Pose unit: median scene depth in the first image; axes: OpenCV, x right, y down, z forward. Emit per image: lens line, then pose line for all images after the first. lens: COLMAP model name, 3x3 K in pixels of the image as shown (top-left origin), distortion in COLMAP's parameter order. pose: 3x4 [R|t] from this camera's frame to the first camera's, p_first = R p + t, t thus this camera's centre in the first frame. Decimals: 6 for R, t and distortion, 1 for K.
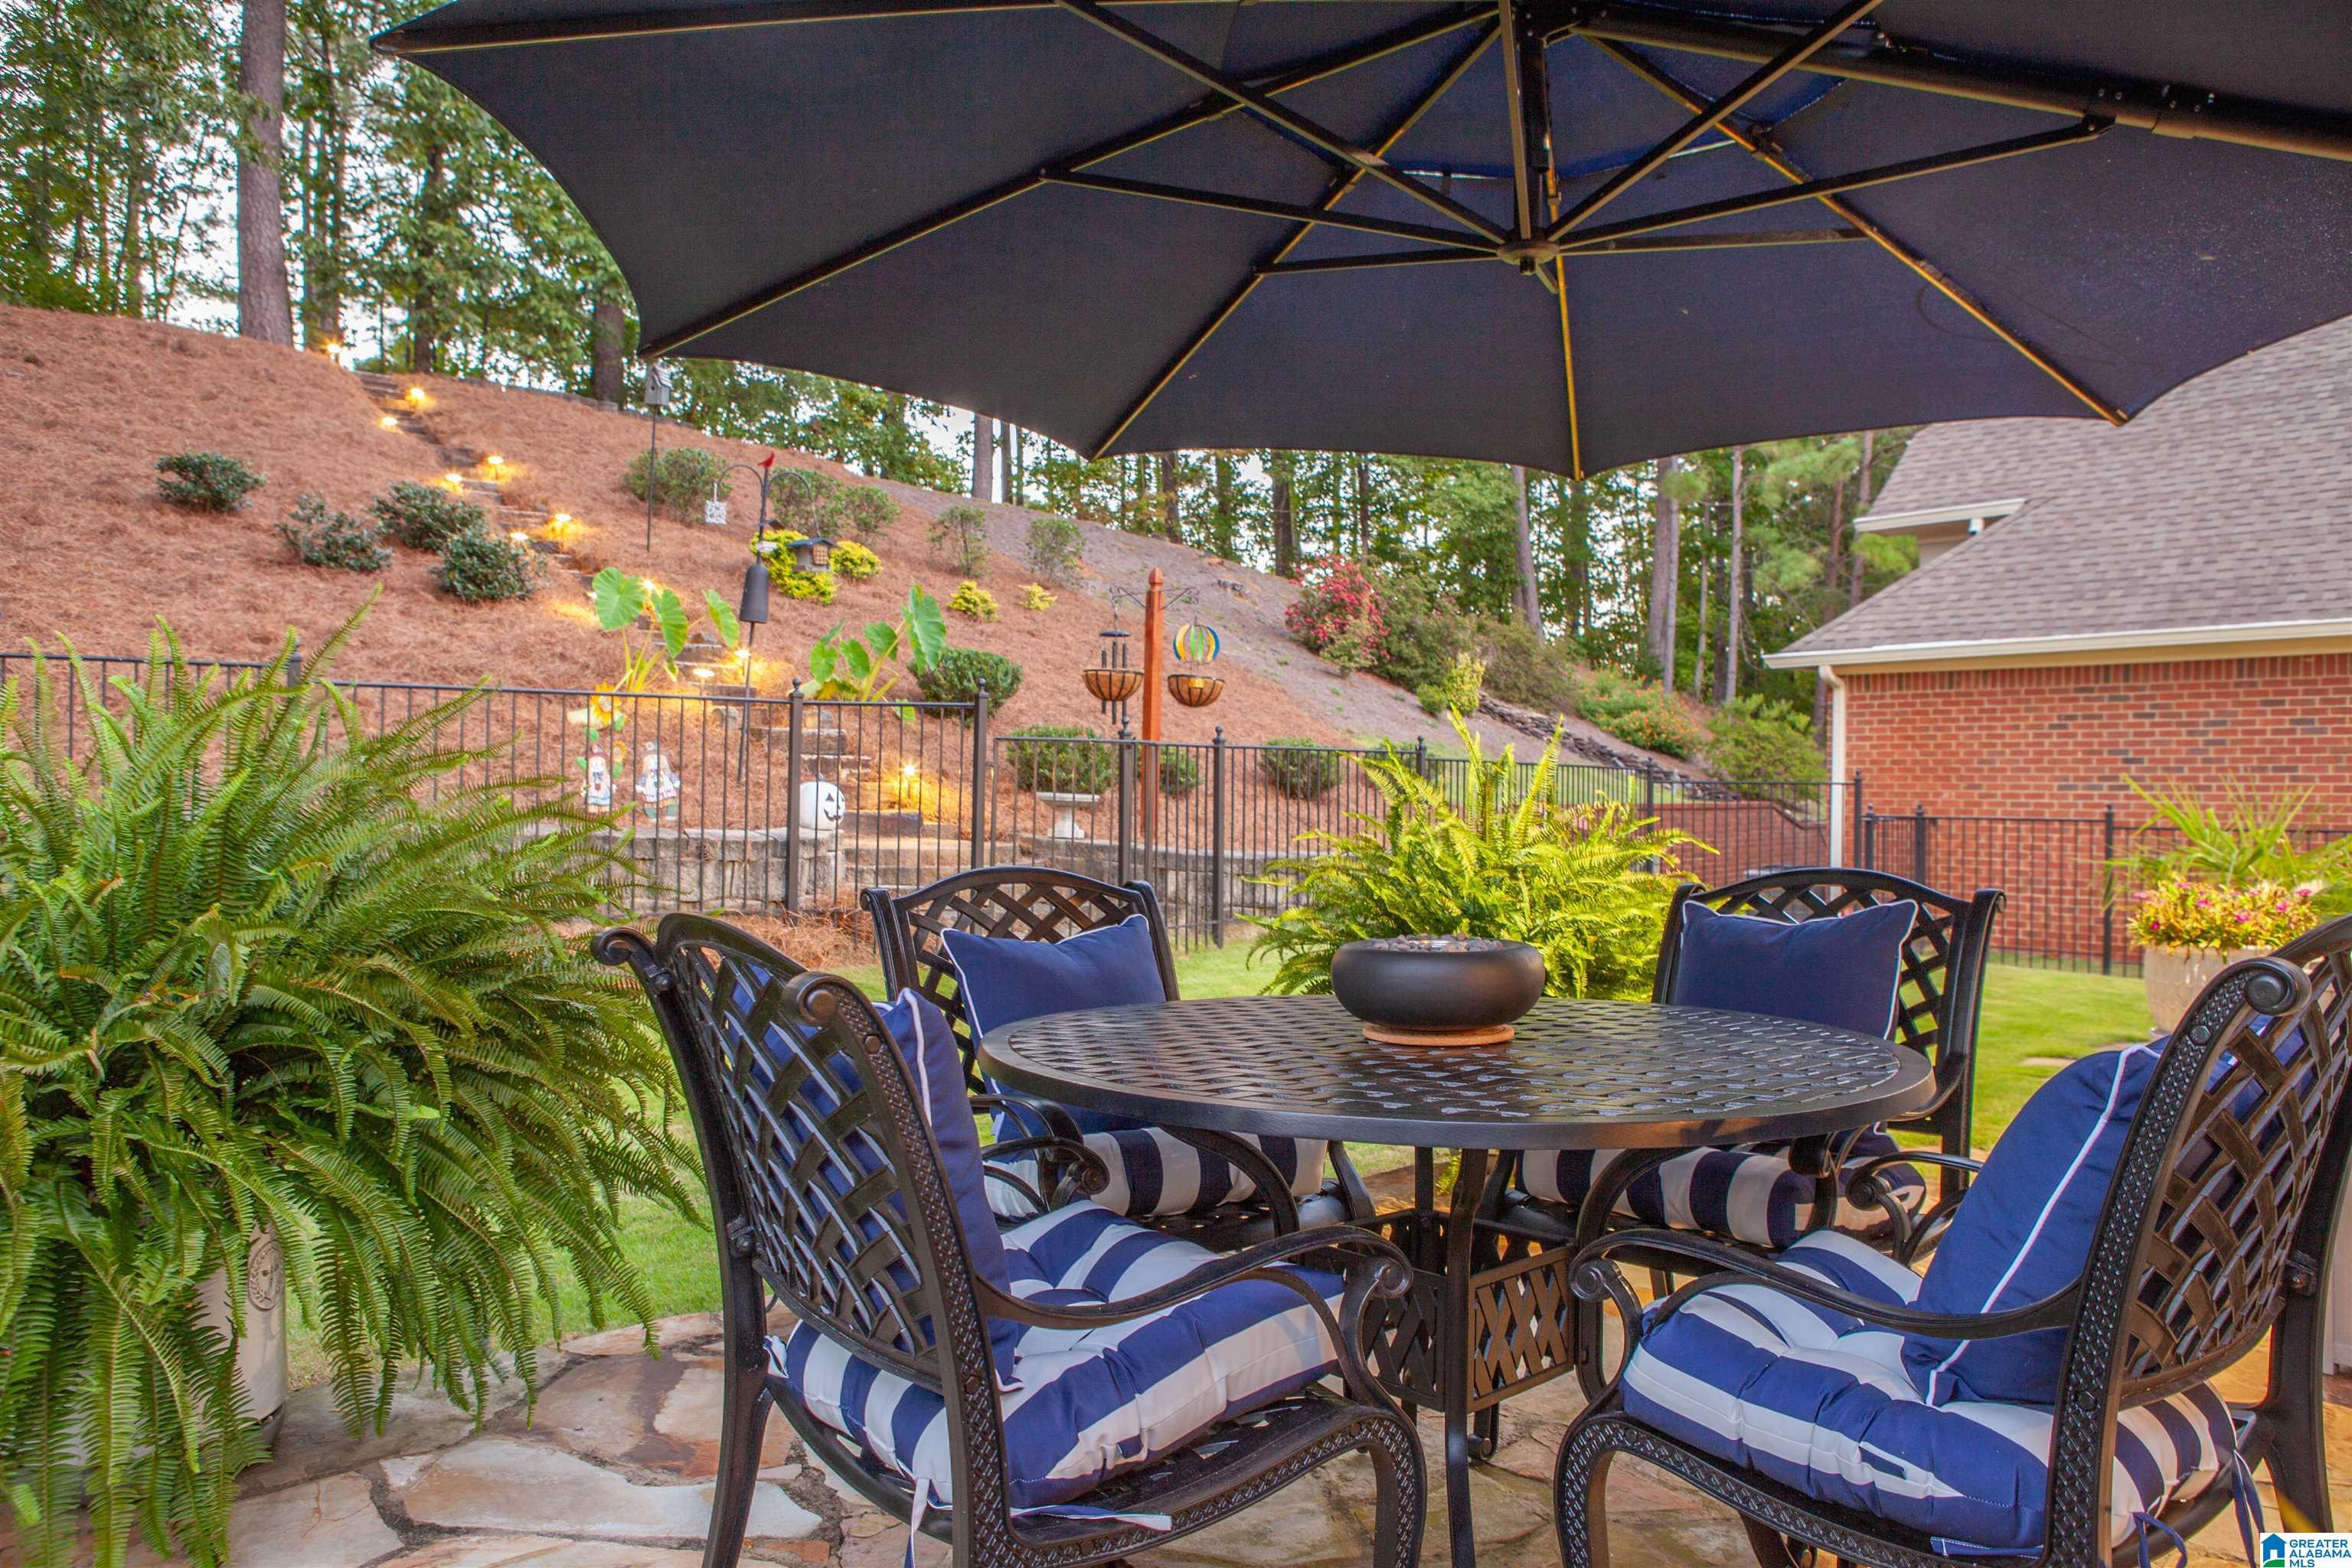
lens RADIAL K [[1589.2, 0, 1176.0], [0, 1589.2, 784.0], [0, 0, 1]] dist [-0.090136, 0.056222]
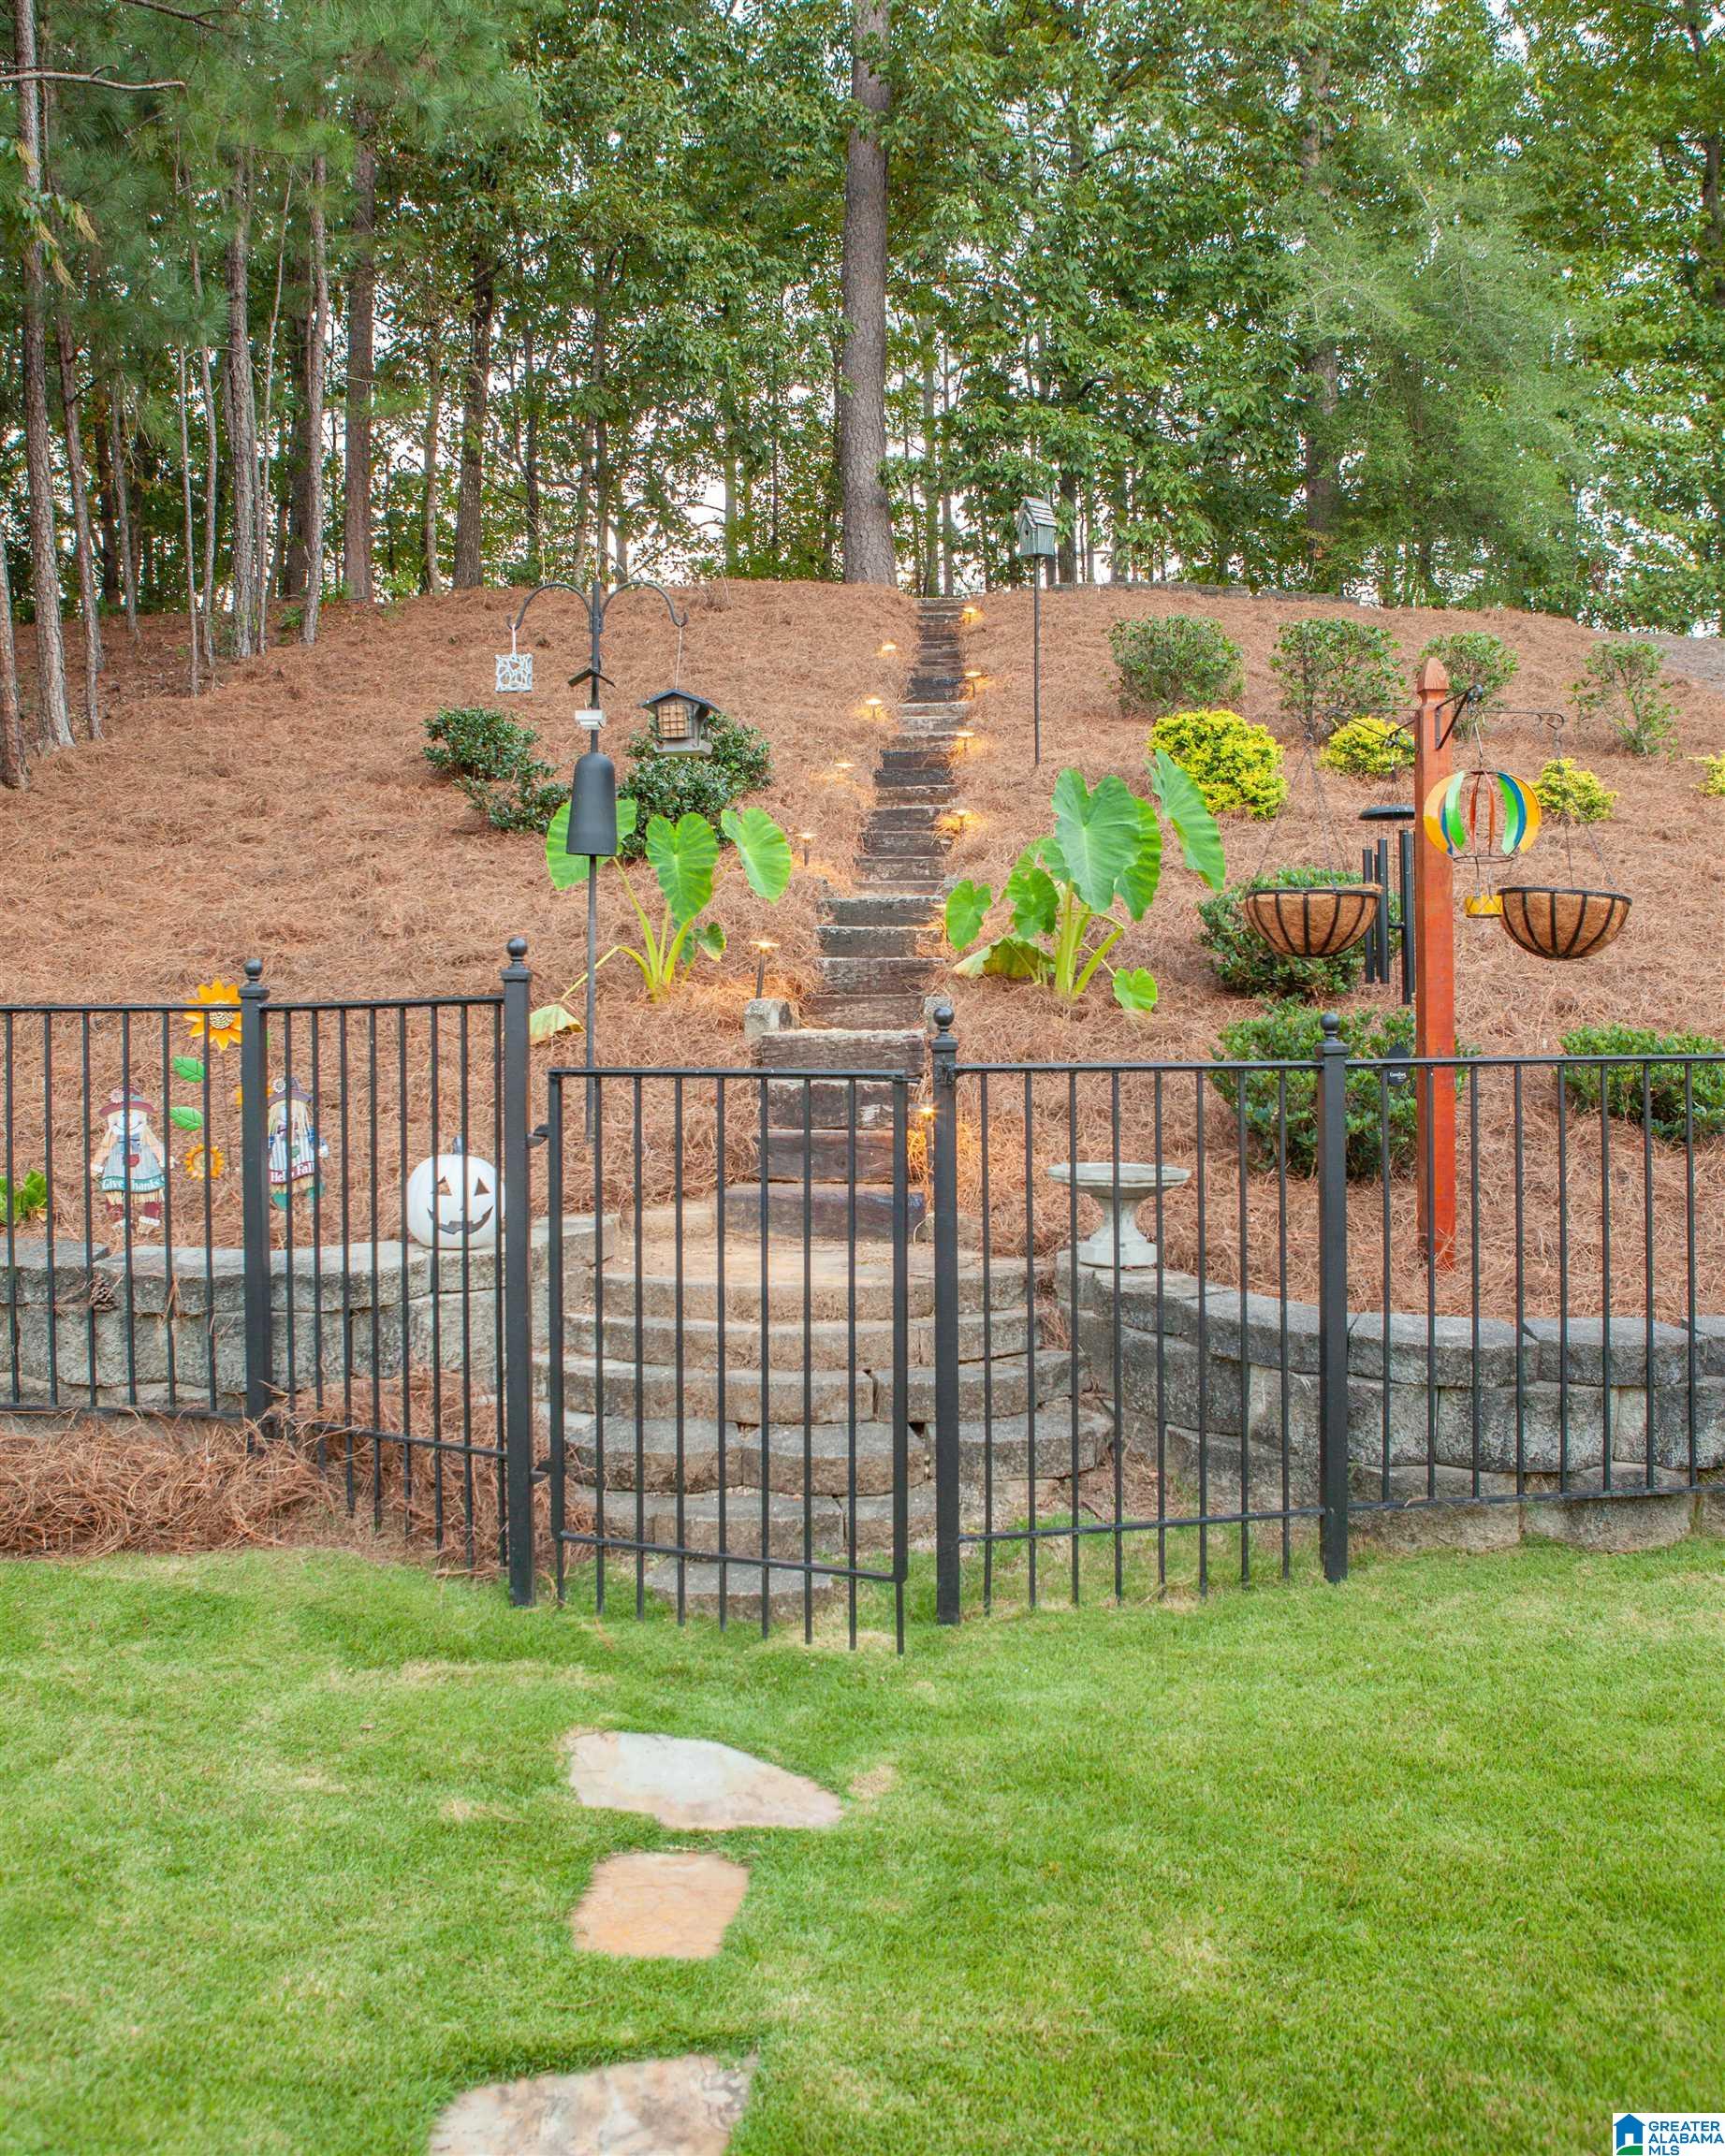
lens RADIAL K [[1821.2, 0, 862.5], [0, 1821.2, 1078.0], [0, 0, 1]] dist [-0.105645, 0.097233]
pose [[0.728476, -0.008274, -0.685021, 0.213481], [0.013087, 0.999913, 0.001839, -0.019769], [0.684946, -0.010304, 0.728521, 0.514952]]
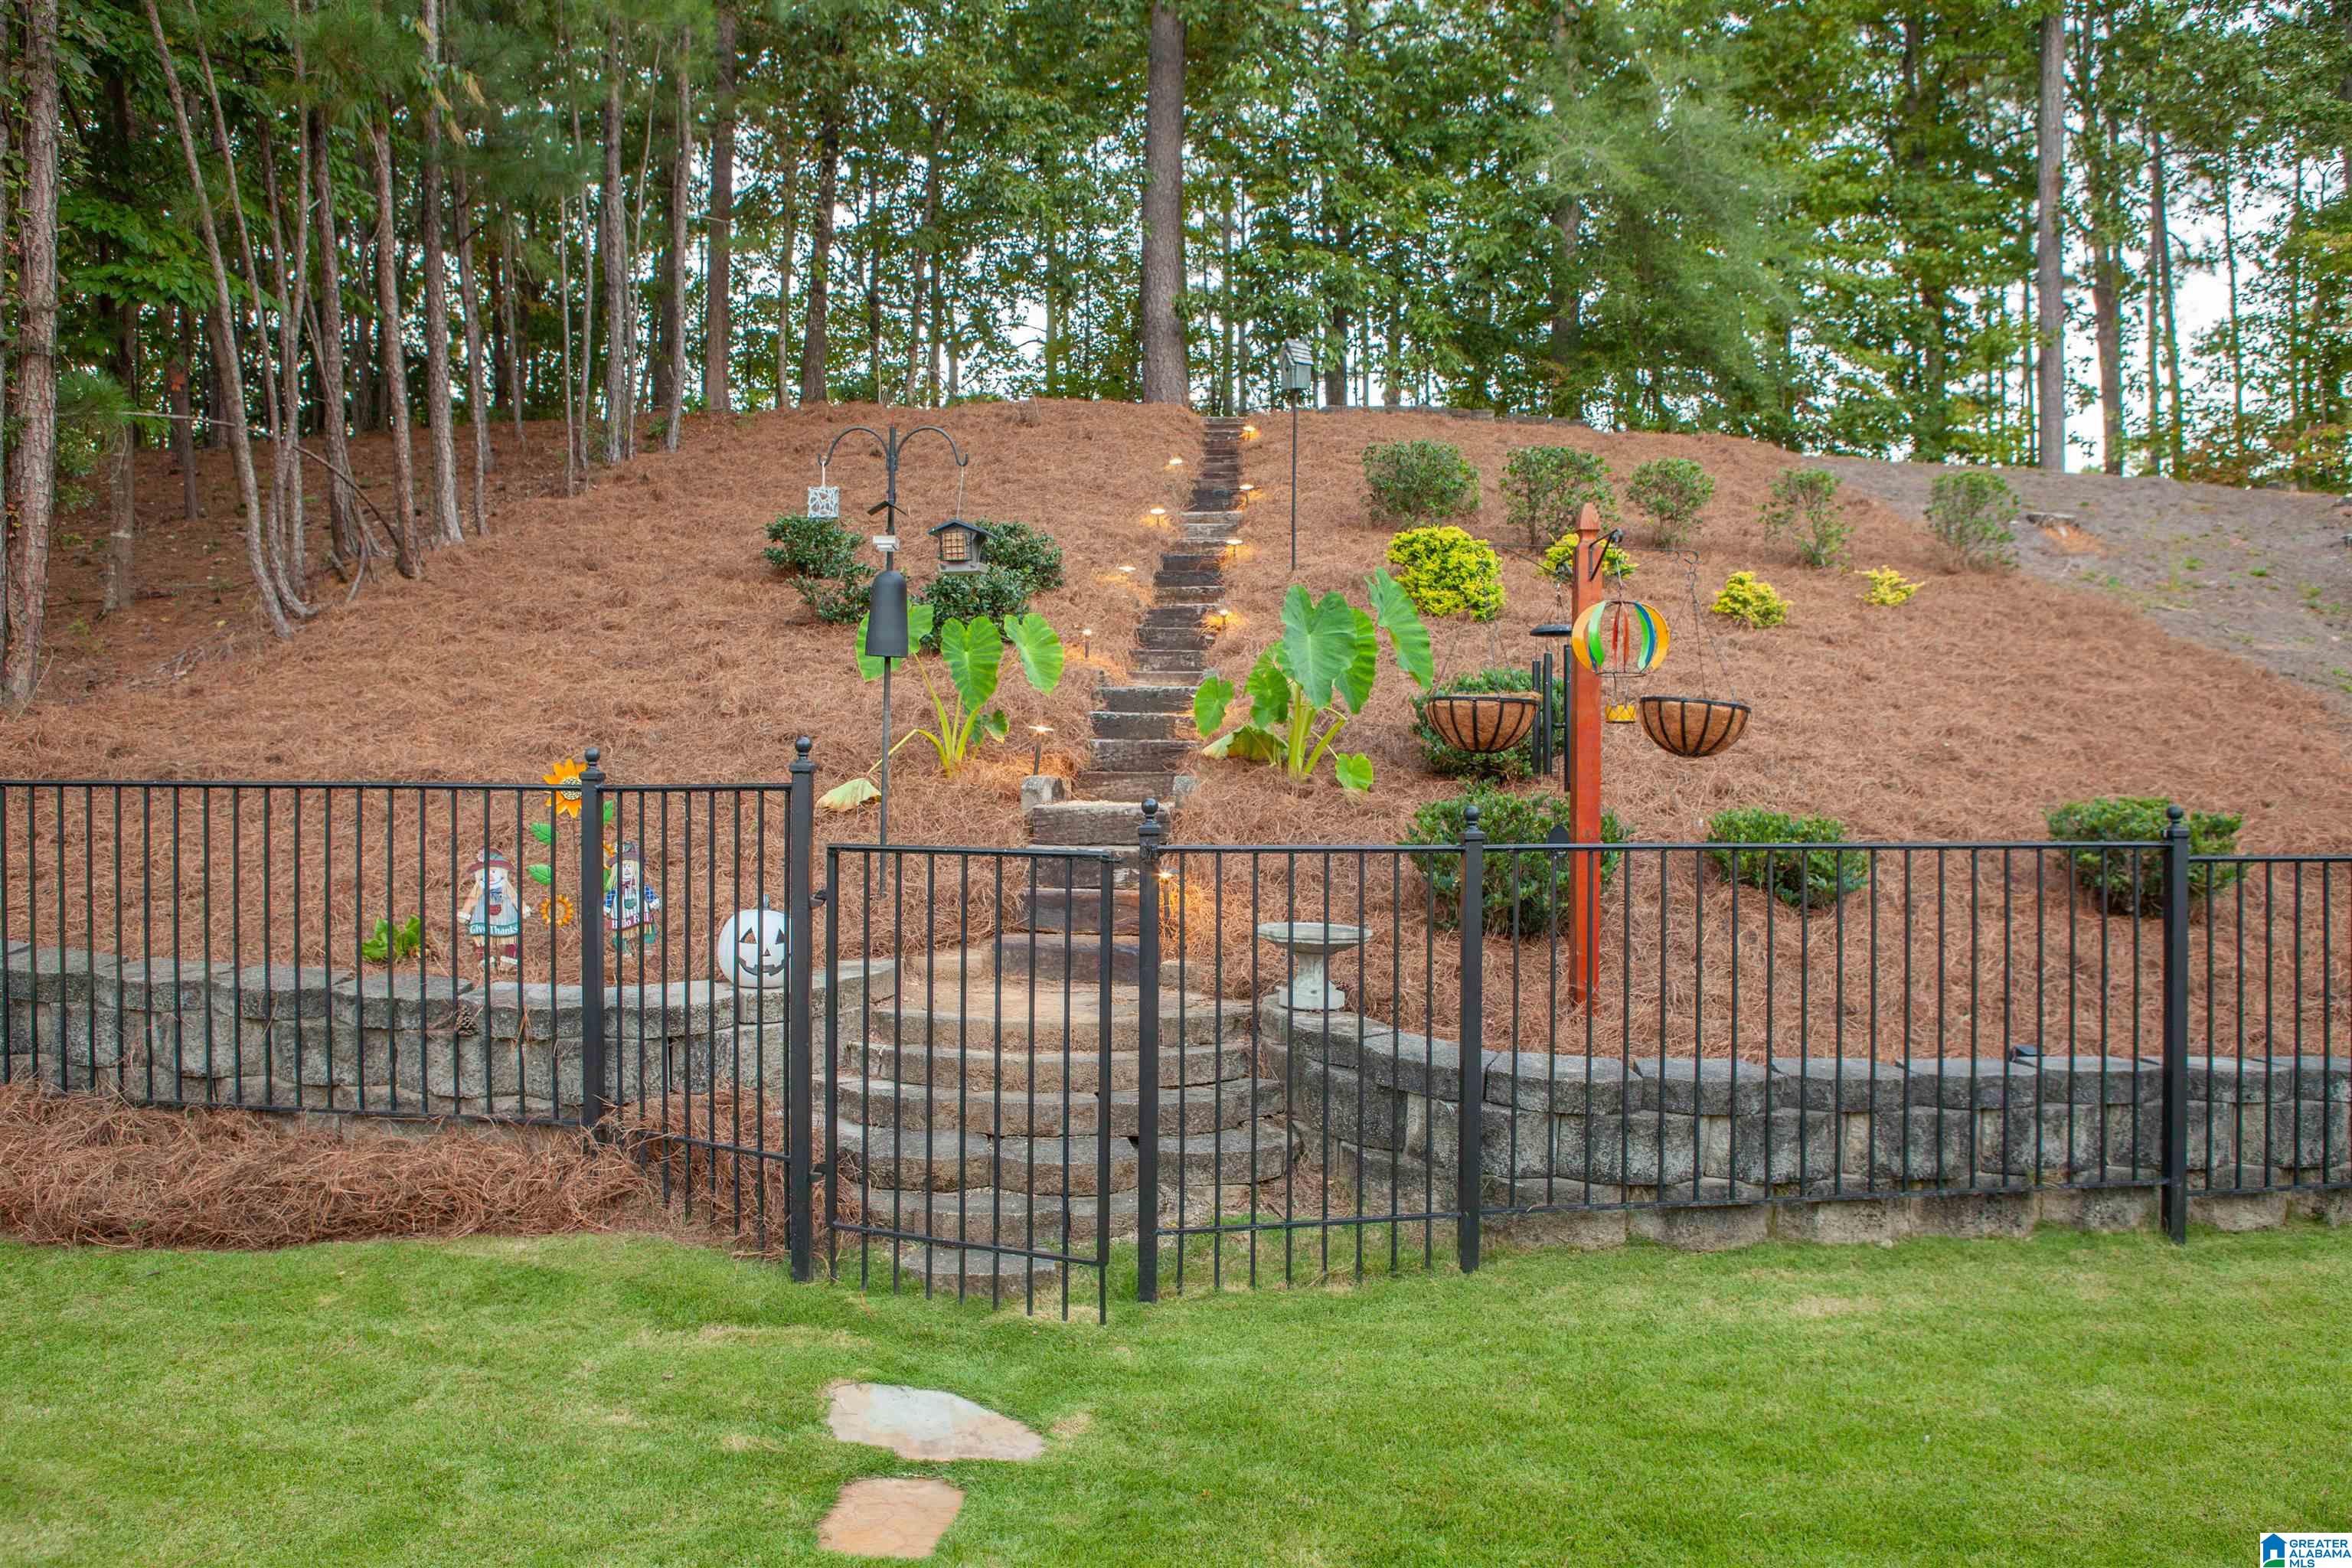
lens RADIAL K [[1613.1, 0, 1176.0], [0, 1613.1, 839.8], [0, 0, 1]] dist [-0.101542, 0.093051]
pose [[0.731511, 0.005726, -0.681806, 0.250444], [-0.000196, 0.999966, 0.008188, -0.026205], [0.681830, -0.005856, 0.731487, 0.506635]]
